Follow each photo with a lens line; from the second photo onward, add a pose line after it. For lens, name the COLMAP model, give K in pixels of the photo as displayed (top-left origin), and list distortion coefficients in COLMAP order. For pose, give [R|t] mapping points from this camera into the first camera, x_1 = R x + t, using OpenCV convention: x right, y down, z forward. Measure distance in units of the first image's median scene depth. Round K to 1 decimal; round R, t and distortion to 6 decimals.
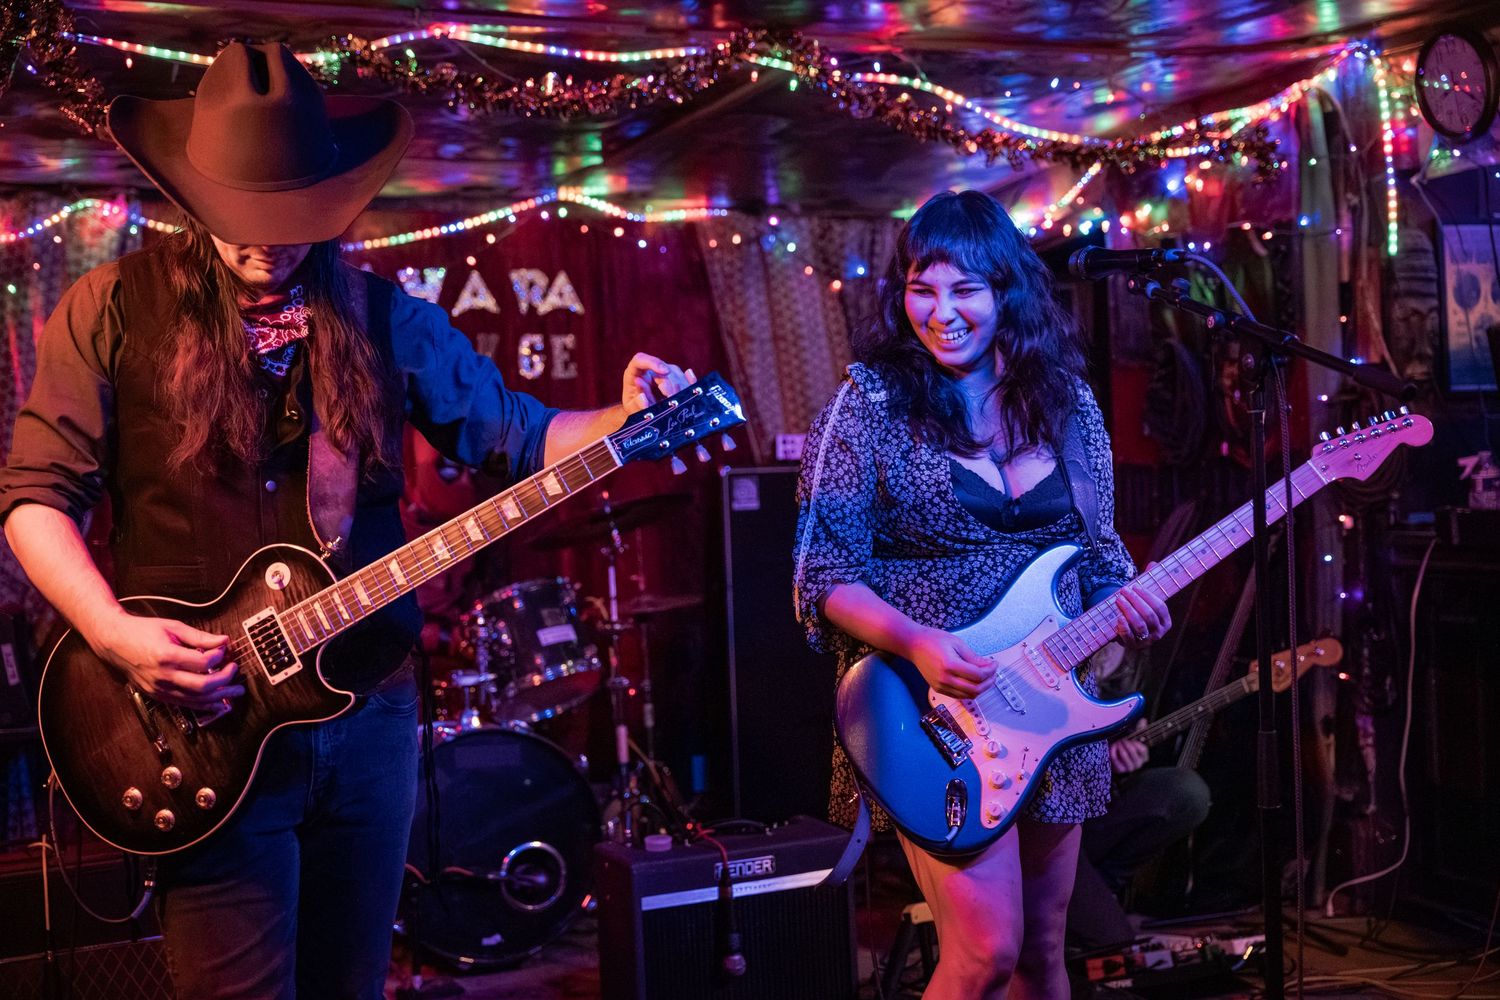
lens RADIAL K [[1993.5, 0, 750.0], [0, 1993.5, 500.0], [0, 0, 1]] dist [0.031277, -0.019743]
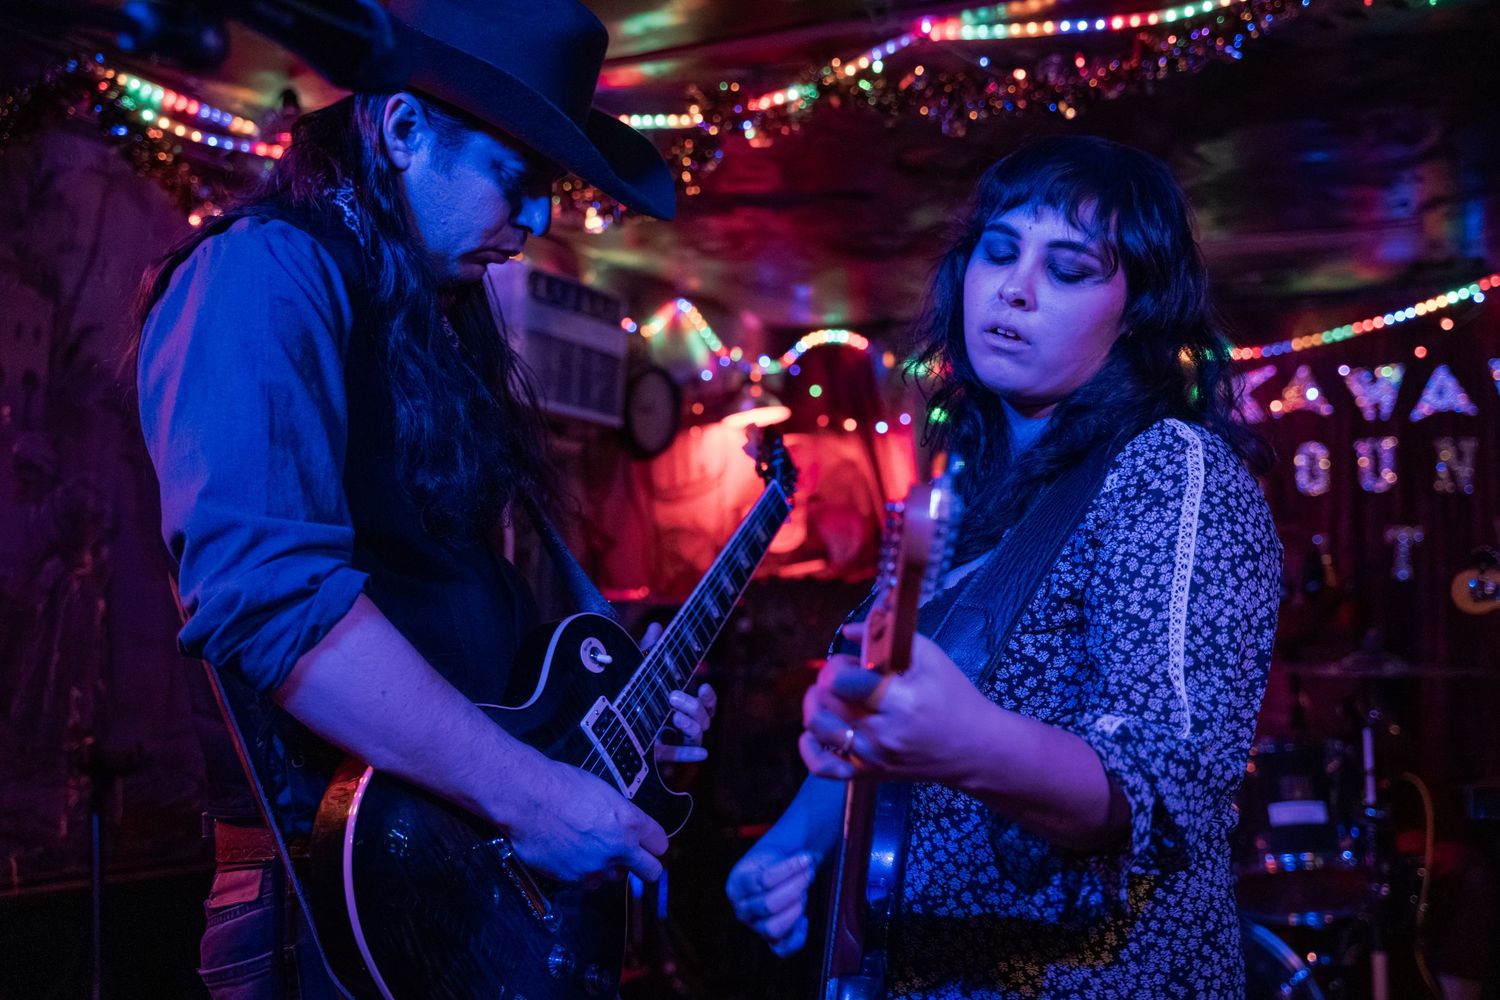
lens RADIAL K [[1603.7, 0, 750.0], [0, 1603.7, 500.0], [0, 0, 1]] dist [0.014632, 0.037843]
pose [[0.657020, -0.021940, -0.753554, 0.183526], [-0.043483, 0.996809, -0.066935, -0.000683], [0.752618, 0.076744, 0.653970, 0.350939]]
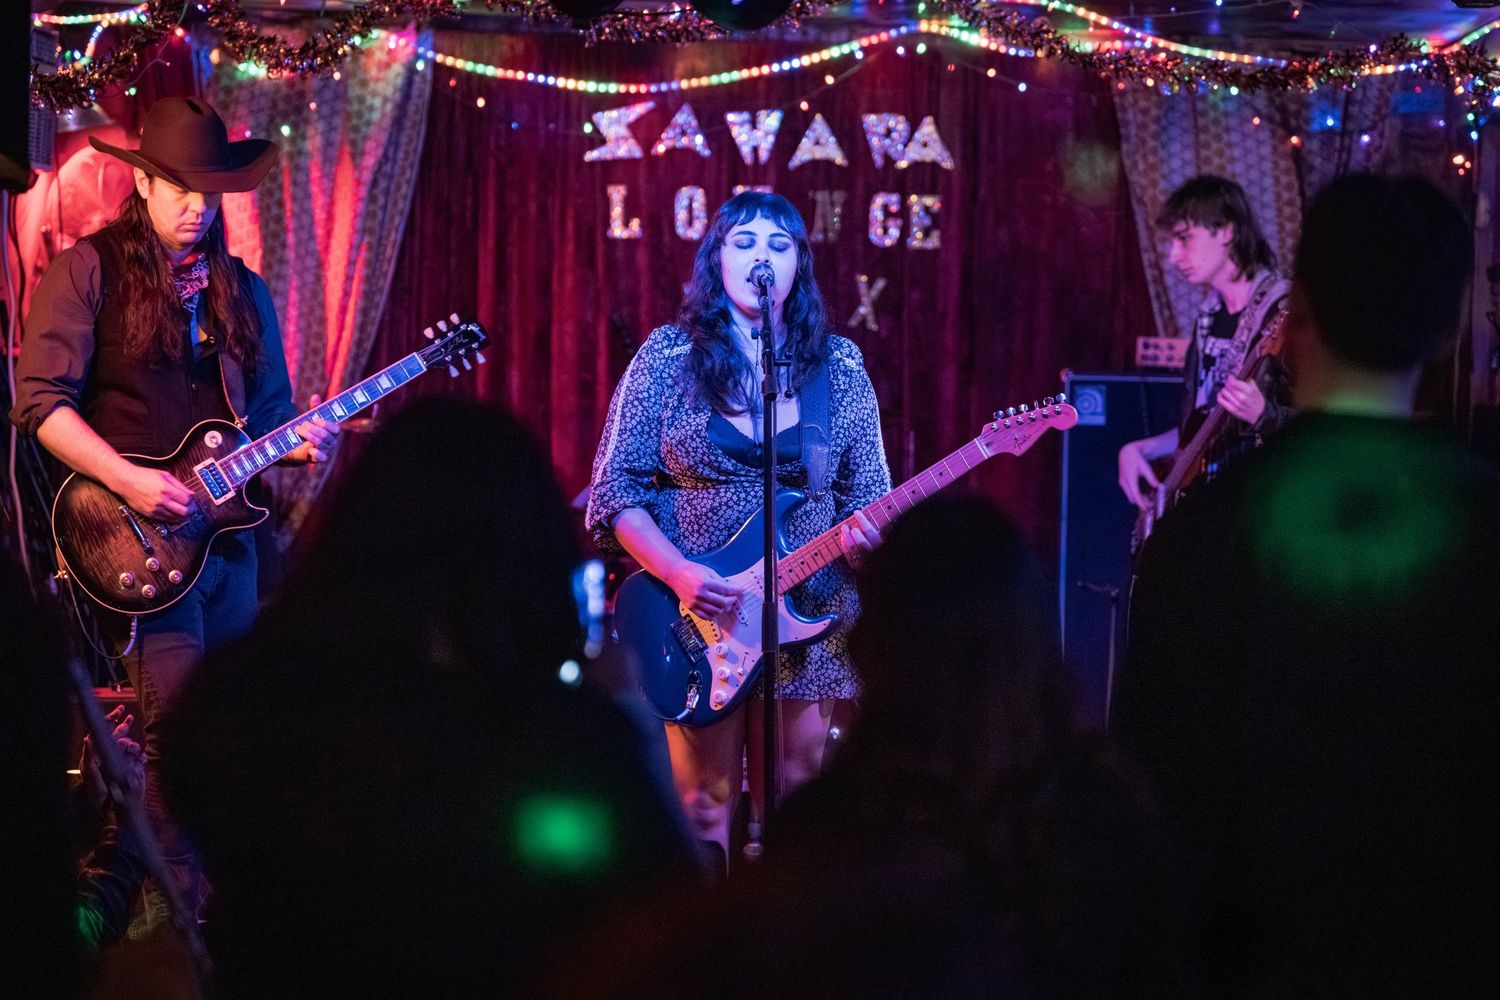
lens RADIAL K [[4849.0, 0, 750.0], [0, 4849.0, 500.0], [0, 0, 1]] dist [0.062681, -1.641638]
pose [[0.932737, 0.068600, -0.353972, 0.565839], [-0.055479, 0.997349, 0.047095, -0.050005], [0.356264, -0.024289, 0.934069, -0.899153]]
